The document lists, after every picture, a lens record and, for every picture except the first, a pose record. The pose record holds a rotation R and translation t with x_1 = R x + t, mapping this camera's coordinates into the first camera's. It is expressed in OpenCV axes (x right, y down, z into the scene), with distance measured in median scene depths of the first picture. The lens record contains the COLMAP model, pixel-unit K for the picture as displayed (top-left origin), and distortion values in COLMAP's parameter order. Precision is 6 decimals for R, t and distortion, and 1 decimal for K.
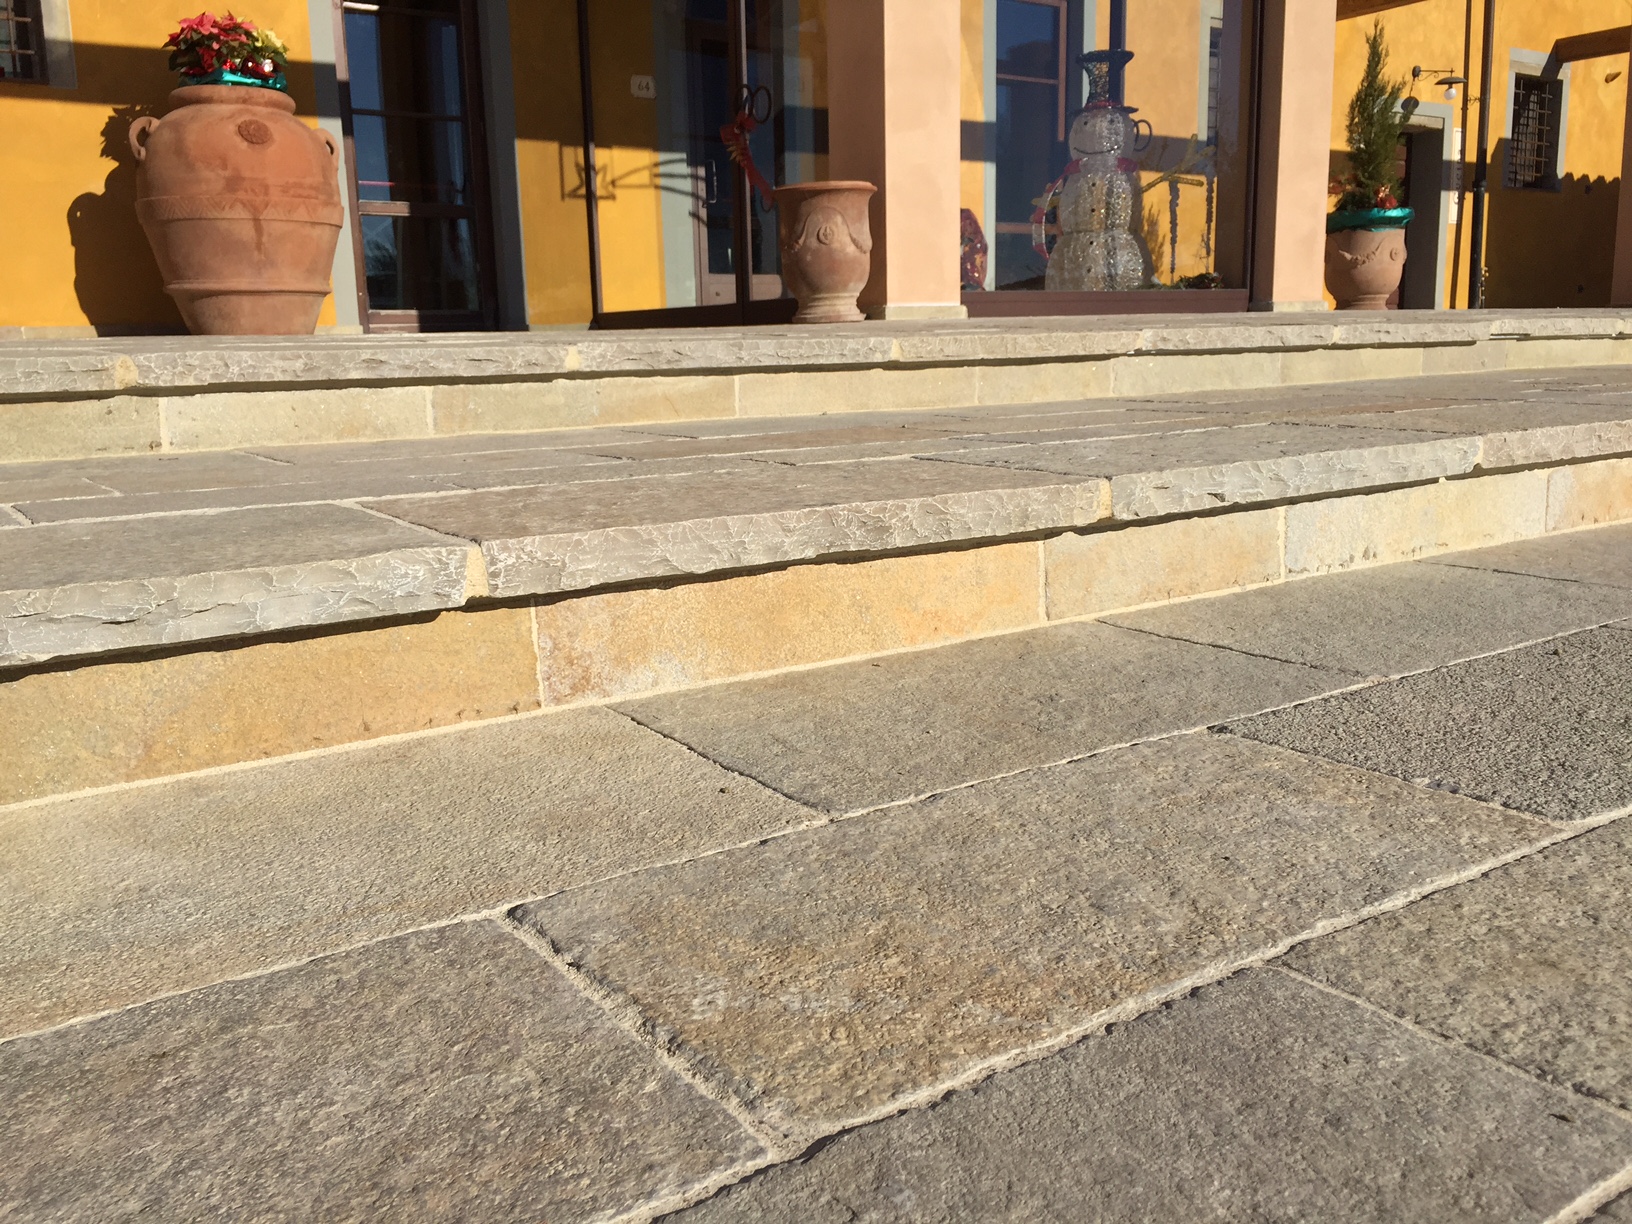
lens RADIAL K [[1408.8, 0, 836.6], [0, 1408.8, 609.8], [0, 0, 1]] dist [0.097043, -0.132977]
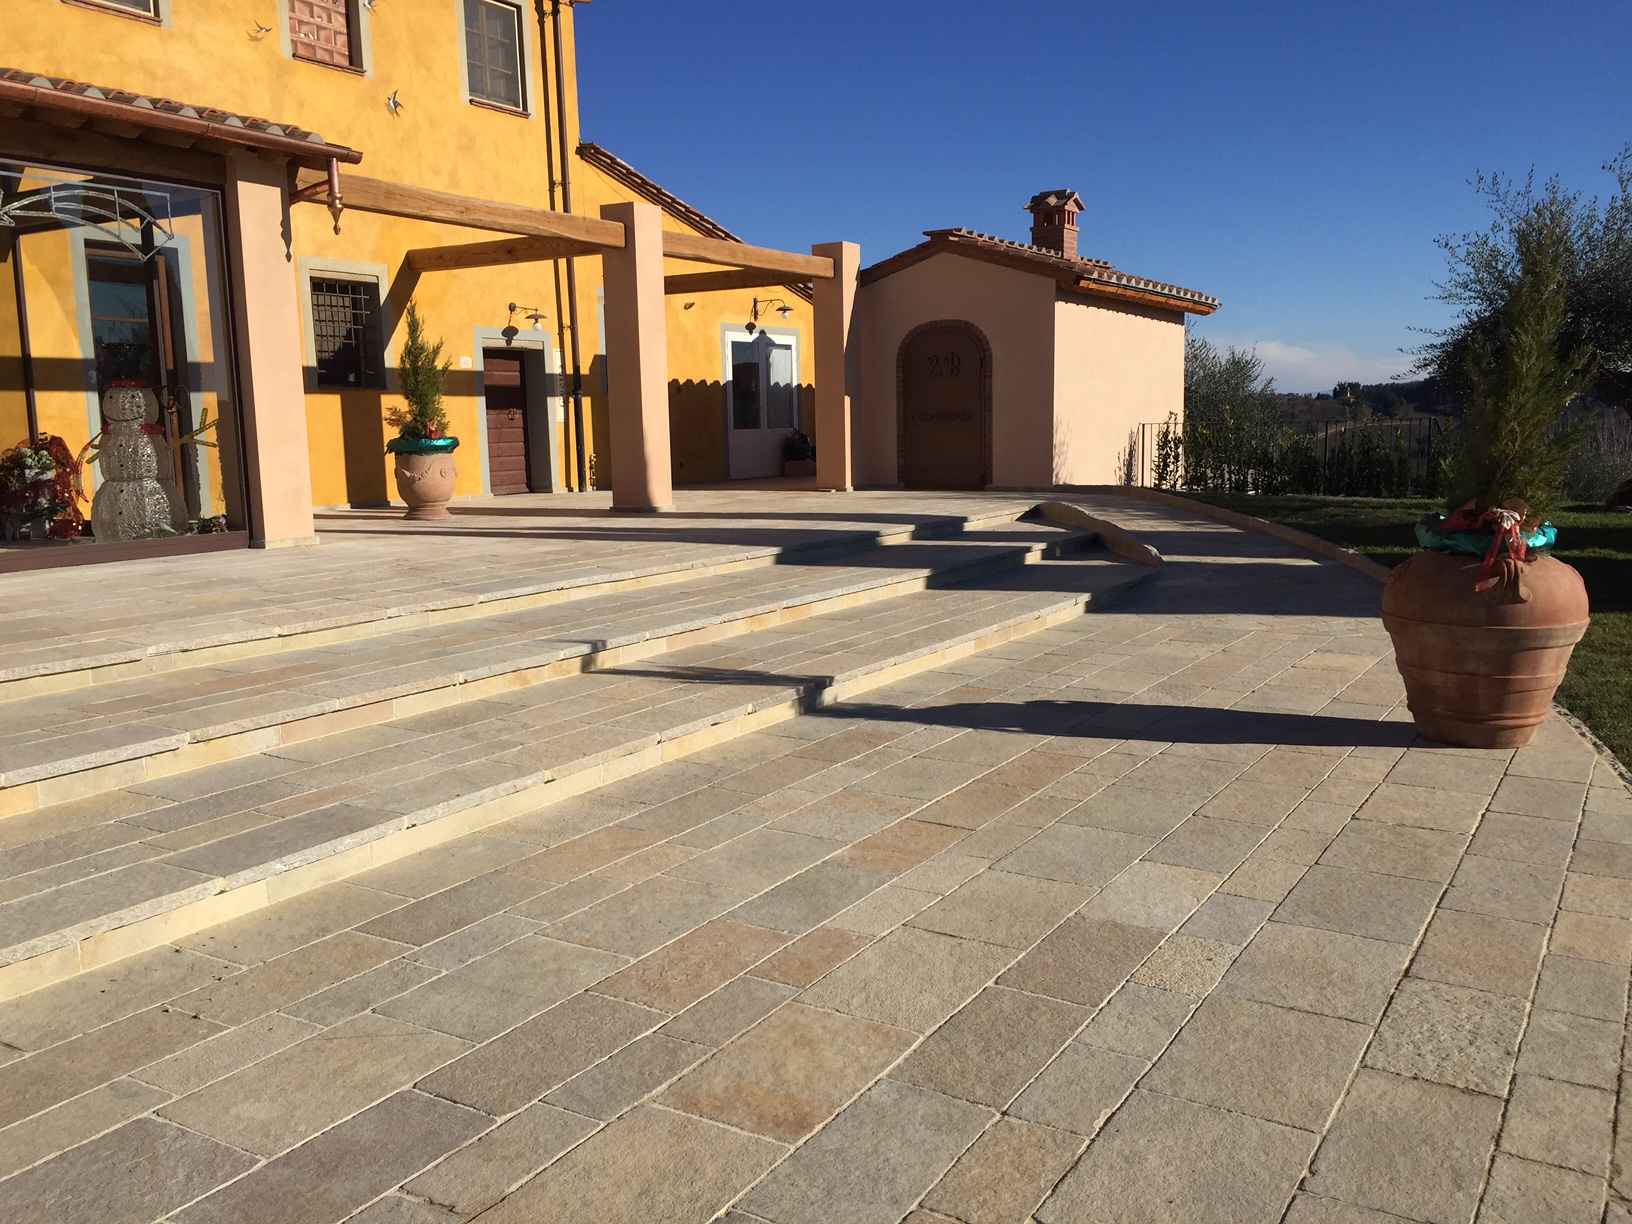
lens RADIAL K [[1401.5, 0, 820.6], [0, 1401.5, 603.6], [0, 0, 1]] dist [0.093298, -0.113852]
pose [[0.917453, -0.049612, 0.394738, 0.294386], [0.075321, 0.995910, -0.049892, -0.062261], [-0.390648, 0.075506, 0.917438, -0.459171]]
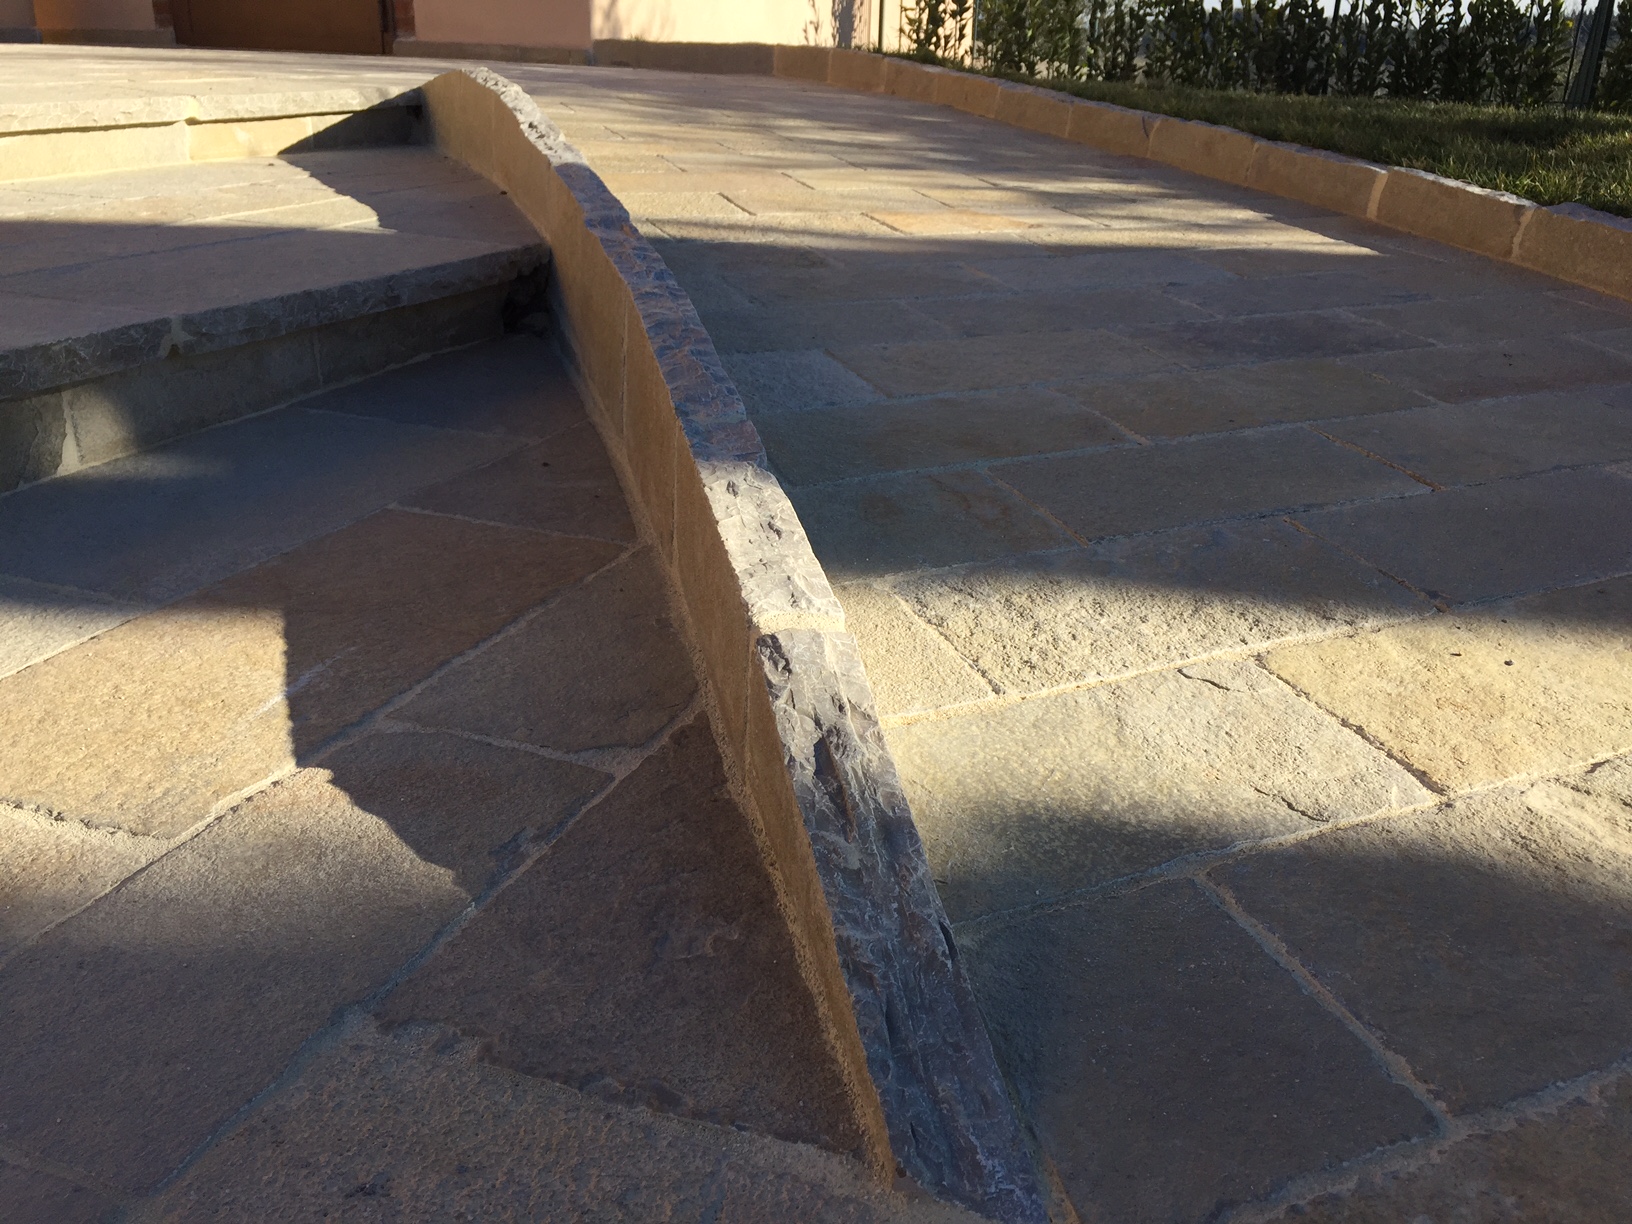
lens RADIAL K [[1408.8, 0, 836.6], [0, 1408.8, 609.8], [0, 0, 1]] dist [0.097043, -0.132977]
pose [[0.832476, -0.174213, 0.525960, 1.285311], [0.070981, 0.974992, 0.210600, -0.210360], [-0.549496, -0.137986, 0.824023, 0.848393]]
